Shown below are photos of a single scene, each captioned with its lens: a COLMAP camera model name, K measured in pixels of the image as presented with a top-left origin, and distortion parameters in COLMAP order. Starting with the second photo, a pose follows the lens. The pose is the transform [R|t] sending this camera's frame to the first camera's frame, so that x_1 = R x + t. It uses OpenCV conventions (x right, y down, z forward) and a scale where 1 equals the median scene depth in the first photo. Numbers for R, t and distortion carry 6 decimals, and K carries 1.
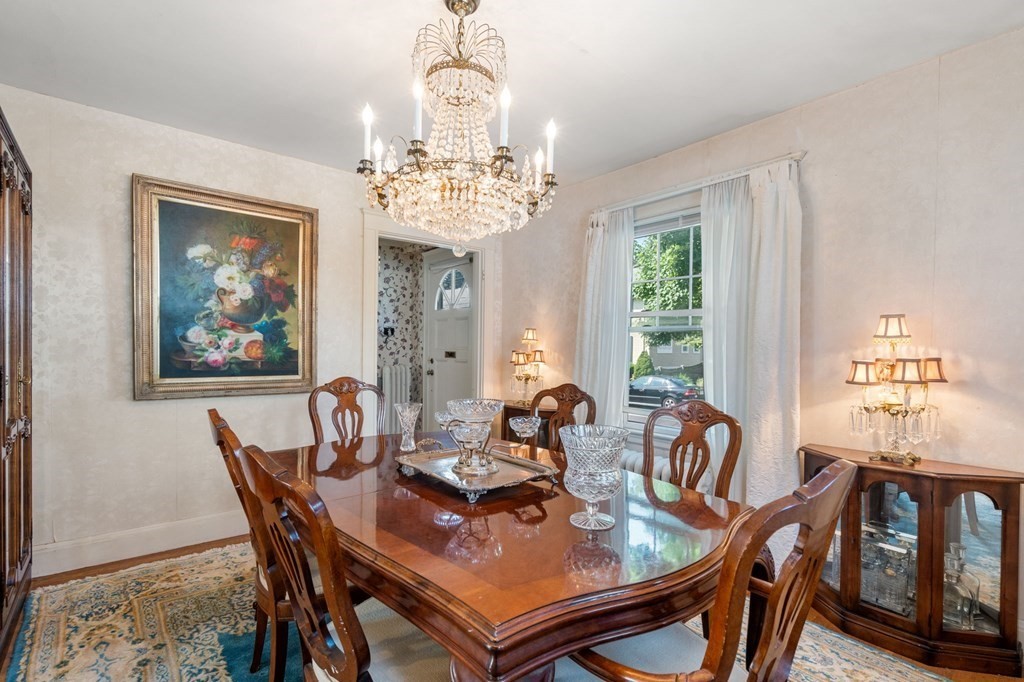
lens RADIAL K [[473.0, 0, 507.1], [0, 473.0, 356.7], [0, 0, 1]] dist [-0.001652, -0.000269]
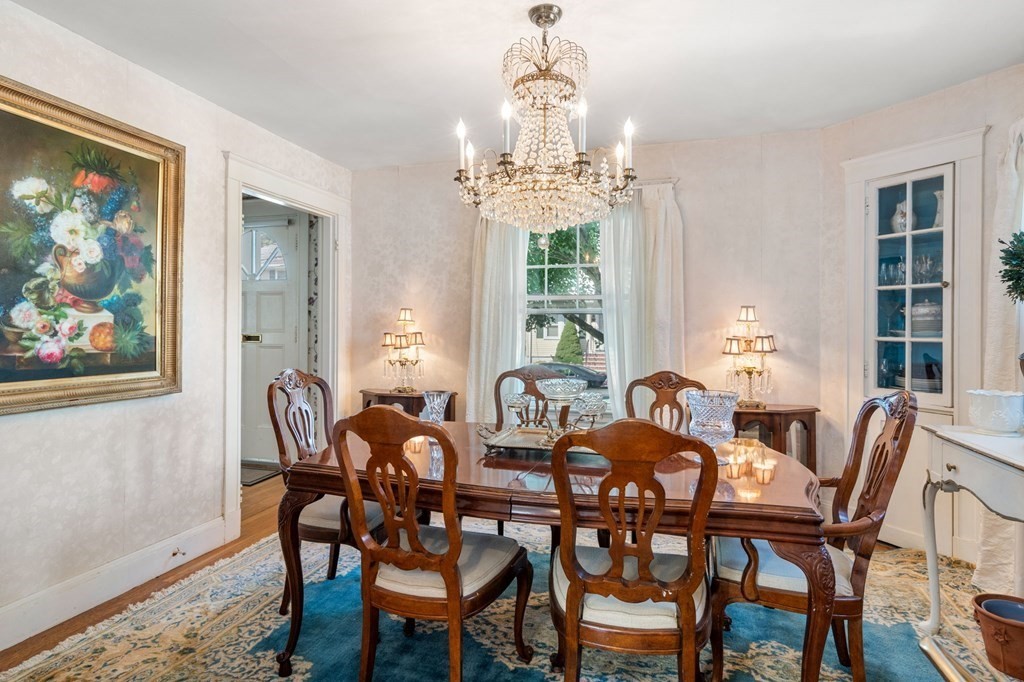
lens RADIAL K [[551.1, 0, 501.2], [0, 551.1, 327.1], [0, 0, 1]] dist [0.002637, 0.000946]
pose [[0.833803, -0.006934, 0.552018, -0.504451], [0.015963, 0.999806, -0.011552, -0.010479], [-0.551831, 0.018444, 0.833752, 0.007439]]
